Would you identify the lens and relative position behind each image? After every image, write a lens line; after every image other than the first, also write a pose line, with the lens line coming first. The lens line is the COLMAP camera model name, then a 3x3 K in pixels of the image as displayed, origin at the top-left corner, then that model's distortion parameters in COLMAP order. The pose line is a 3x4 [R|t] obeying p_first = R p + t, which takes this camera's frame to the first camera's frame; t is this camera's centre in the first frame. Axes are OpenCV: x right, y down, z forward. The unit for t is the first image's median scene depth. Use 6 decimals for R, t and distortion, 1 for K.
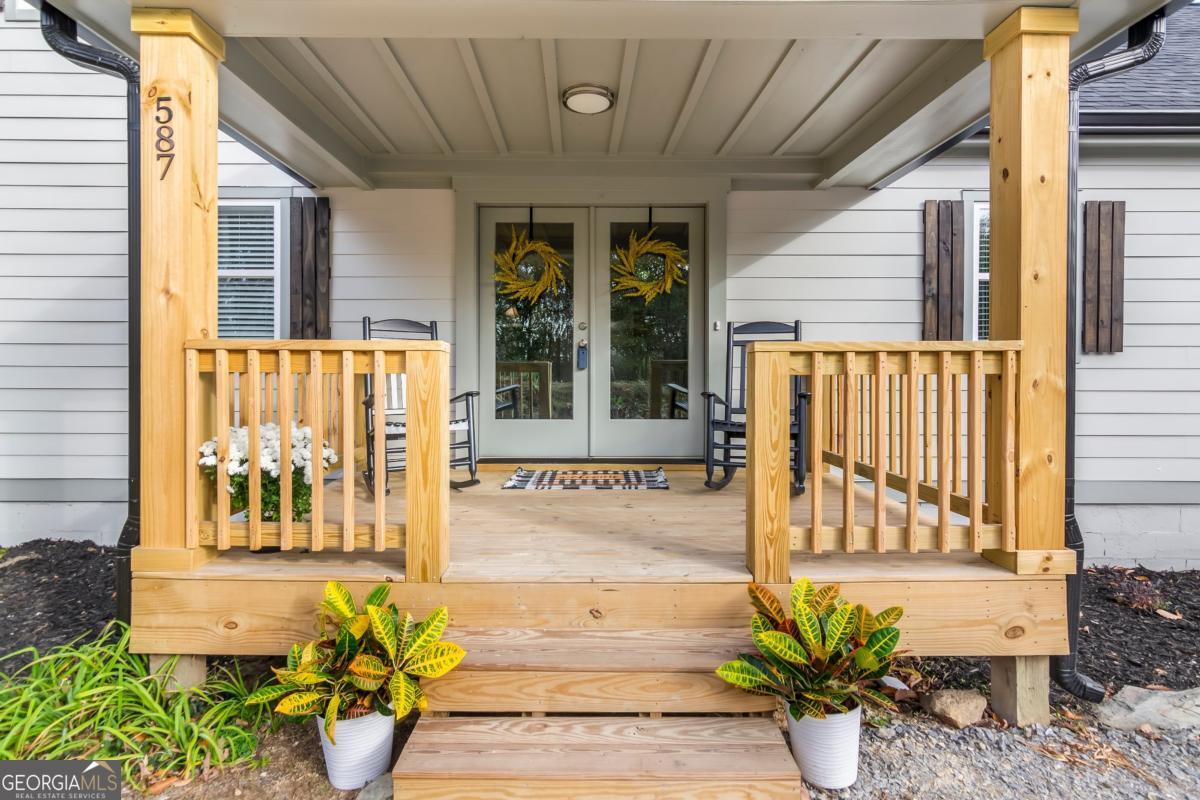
lens RADIAL K [[589.4, 0, 600.7], [0, 589.4, 394.2], [0, 0, 1]] dist [-0.002871, -0.000476]
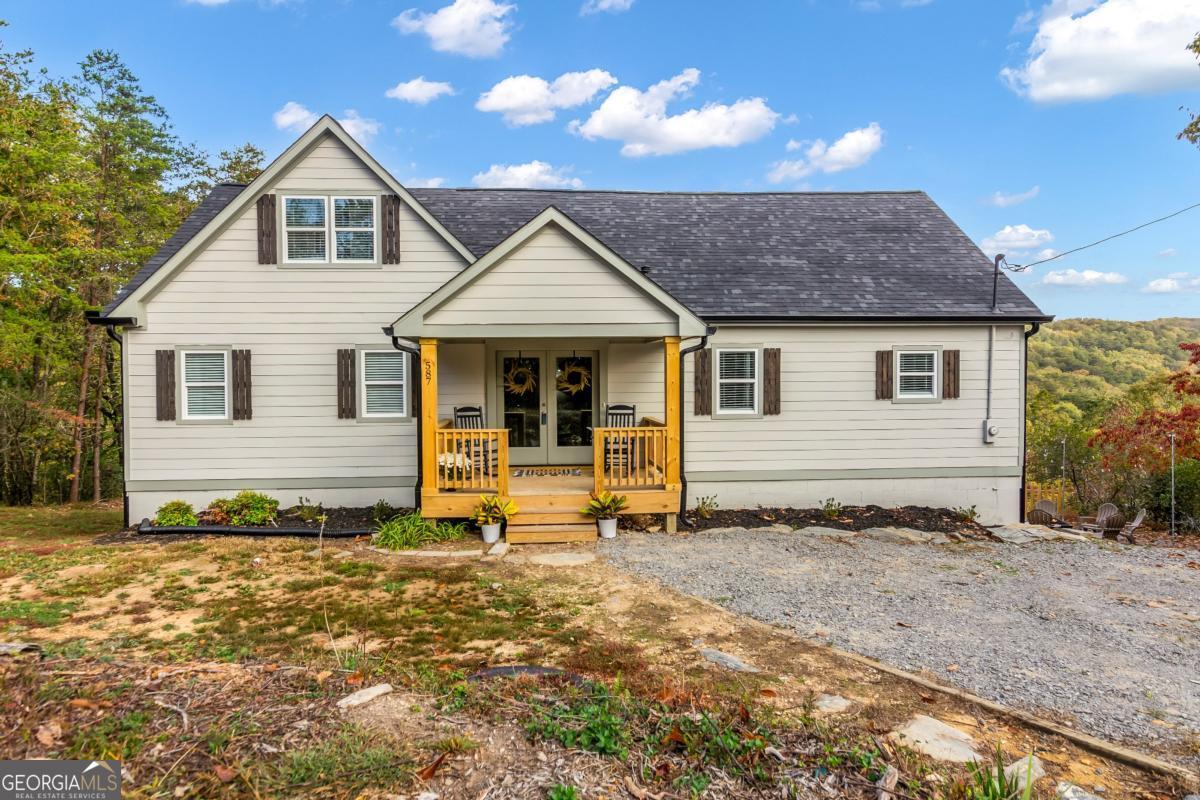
lens RADIAL K [[625.7, 0, 600.0], [0, 625.7, 400.0], [0, 0, 1]] dist [-0.002770, -0.000265]
pose [[0.997297, -0.012374, 0.072422, 0.010146], [0.013396, 0.999817, -0.013652, -0.109310], [-0.072240, 0.014586, 0.997281, -1.497411]]
